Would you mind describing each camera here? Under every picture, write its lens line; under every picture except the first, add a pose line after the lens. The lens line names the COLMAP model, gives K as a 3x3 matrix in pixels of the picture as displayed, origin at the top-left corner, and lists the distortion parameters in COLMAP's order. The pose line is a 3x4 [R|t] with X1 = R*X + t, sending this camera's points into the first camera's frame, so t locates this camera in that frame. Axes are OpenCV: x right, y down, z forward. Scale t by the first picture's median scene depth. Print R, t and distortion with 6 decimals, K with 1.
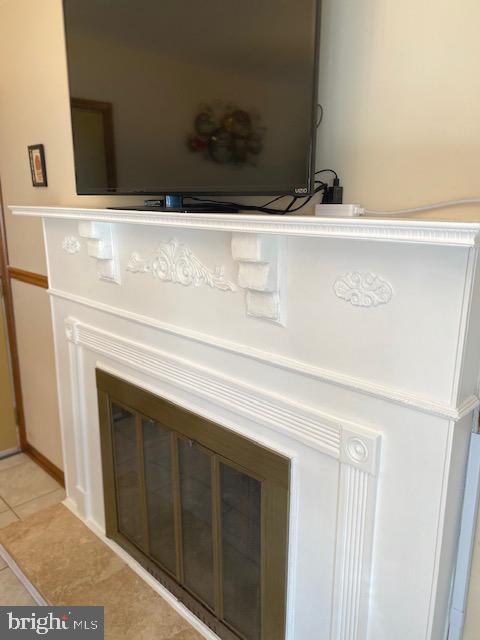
lens RADIAL K [[494.0, 0, 240.0], [0, 494.0, 320.0], [0, 0, 1]] dist [0.003865, 0.003340]
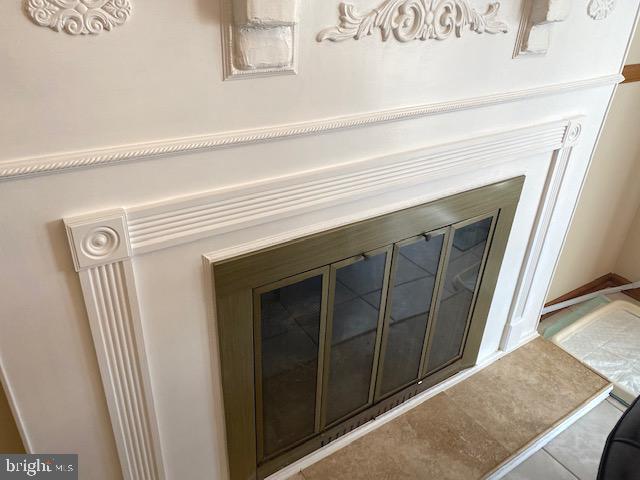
lens RADIAL K [[494.0, 0, 320.0], [0, 494.0, 240.0], [0, 0, 1]] dist [0.003865, 0.003340]
pose [[0.185585, -0.469993, 0.862940, -0.772466], [0.189019, 0.878870, 0.438018, -0.141142], [-0.964277, 0.081823, 0.251942, 0.838633]]
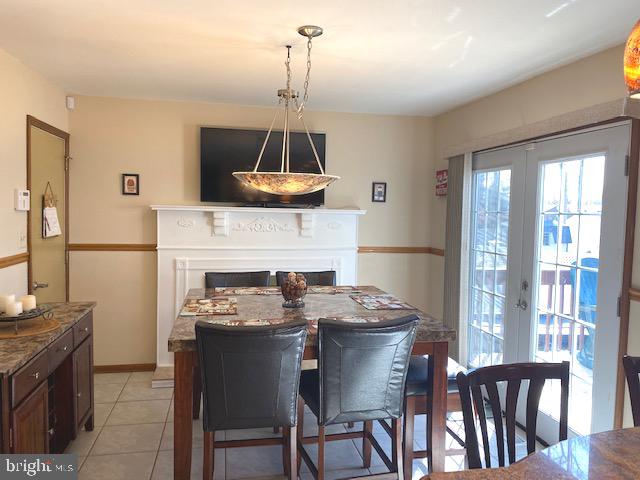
lens RADIAL K [[494.0, 0, 320.0], [0, 494.0, 240.0], [0, 0, 1]] dist [0.003865, 0.003340]
pose [[0.551306, -0.042334, 0.833228, -2.065765], [0.182925, 0.980544, -0.071214, 0.213395], [-0.814002, 0.191679, 0.548324, -0.772629]]
